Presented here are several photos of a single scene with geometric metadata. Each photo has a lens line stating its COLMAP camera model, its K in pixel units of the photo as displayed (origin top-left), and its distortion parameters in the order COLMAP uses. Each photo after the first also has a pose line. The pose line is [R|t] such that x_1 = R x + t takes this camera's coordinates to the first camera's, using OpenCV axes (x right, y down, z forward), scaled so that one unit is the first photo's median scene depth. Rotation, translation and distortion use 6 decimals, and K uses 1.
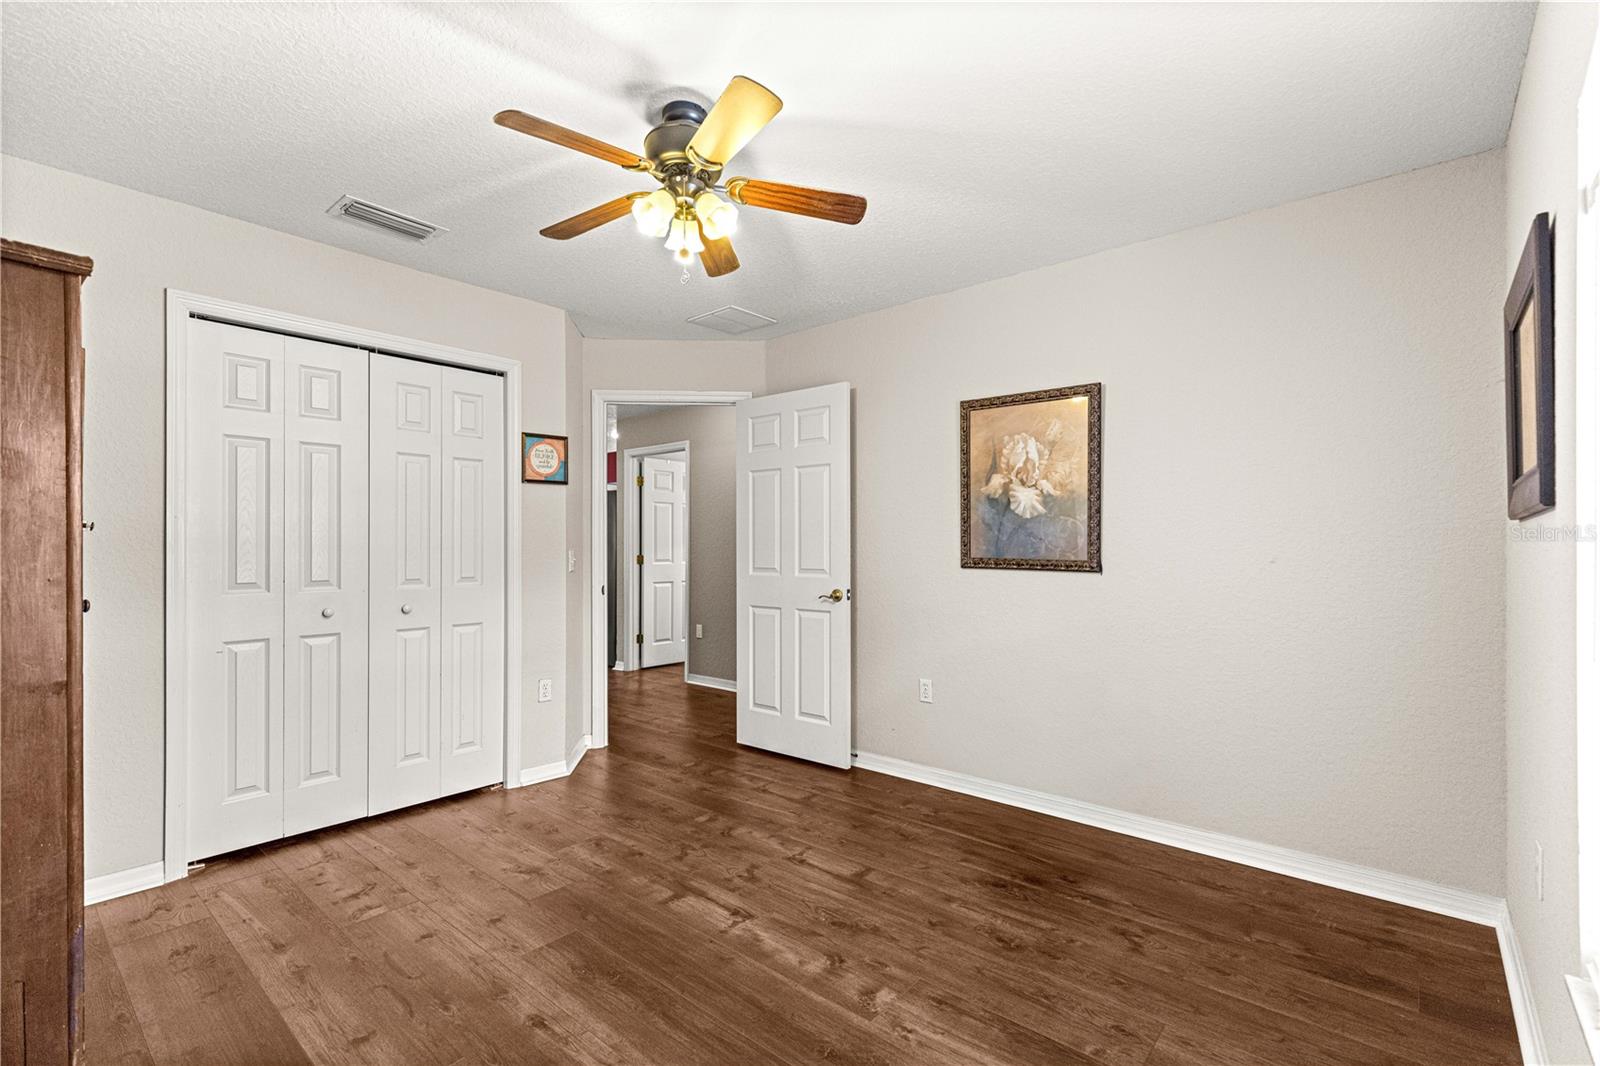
lens RADIAL K [[725.7, 0, 811.7], [0, 725.7, 532.6], [0, 0, 1]] dist [0.001101, -0.000068]
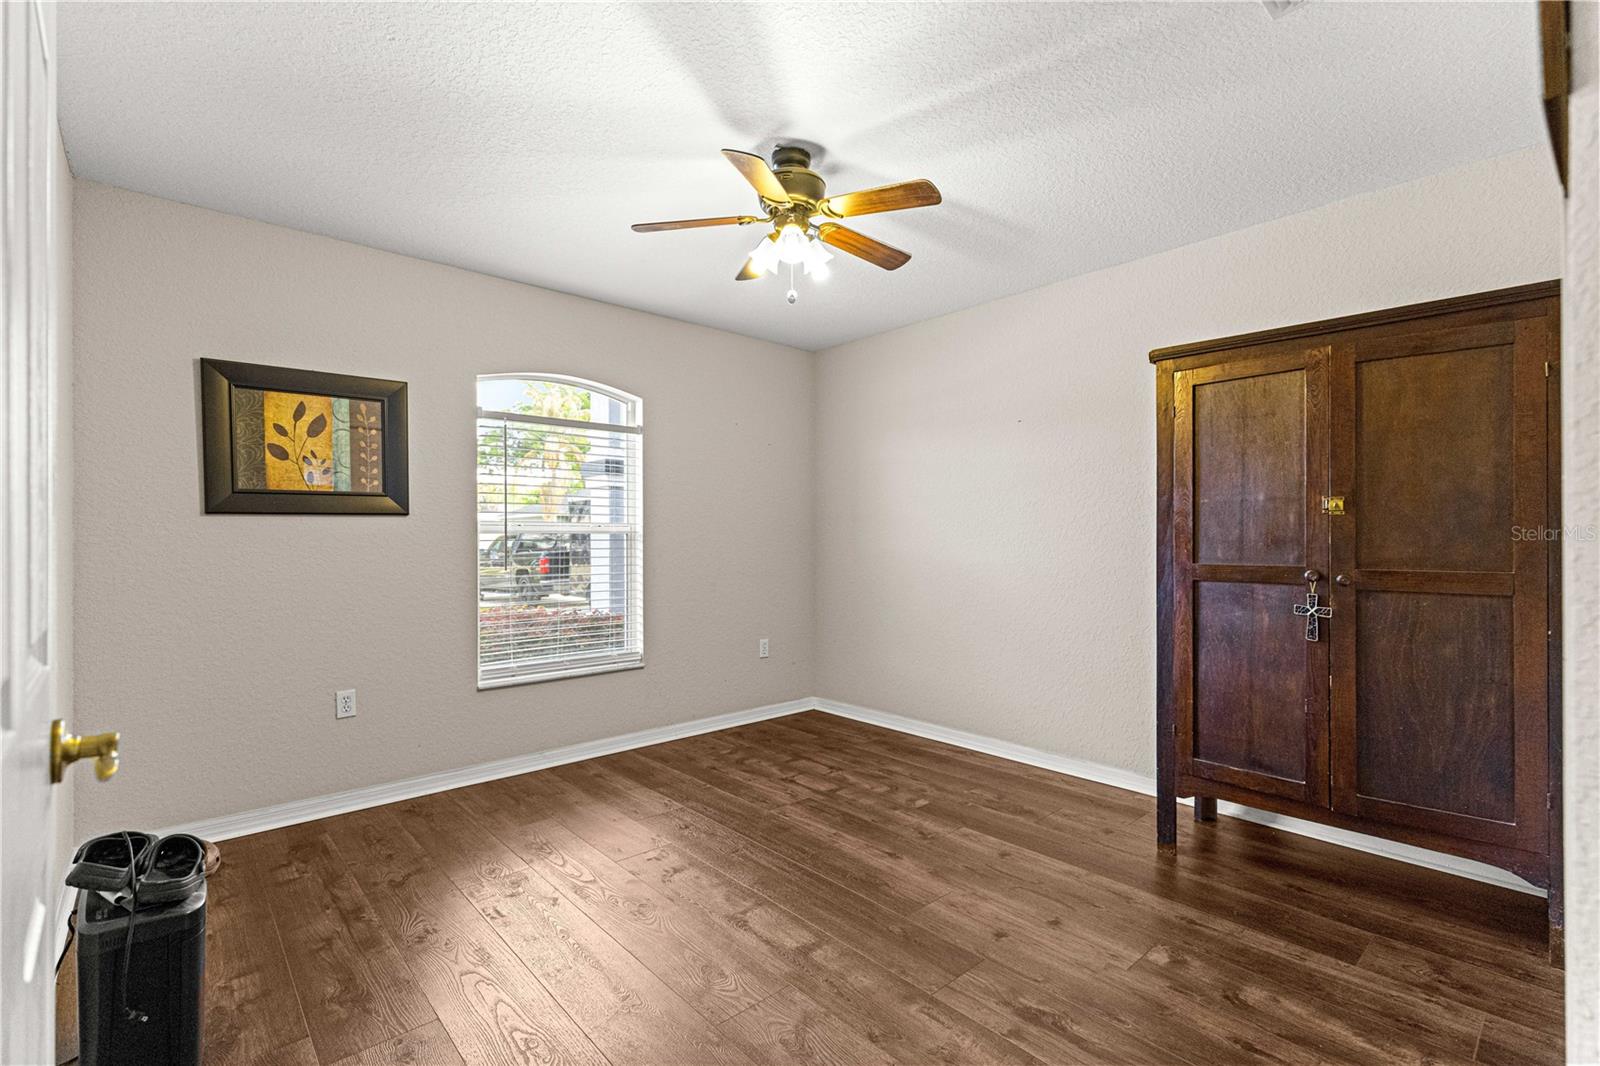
lens RADIAL K [[725.7, 0, 811.7], [0, 725.7, 532.6], [0, 0, 1]] dist [0.001101, -0.000068]
pose [[-0.992378, 0.007194, 0.123021, -0.331217], [0.005269, 0.999859, -0.015967, 0.041720], [-0.123119, -0.015197, -0.992276, 2.042979]]
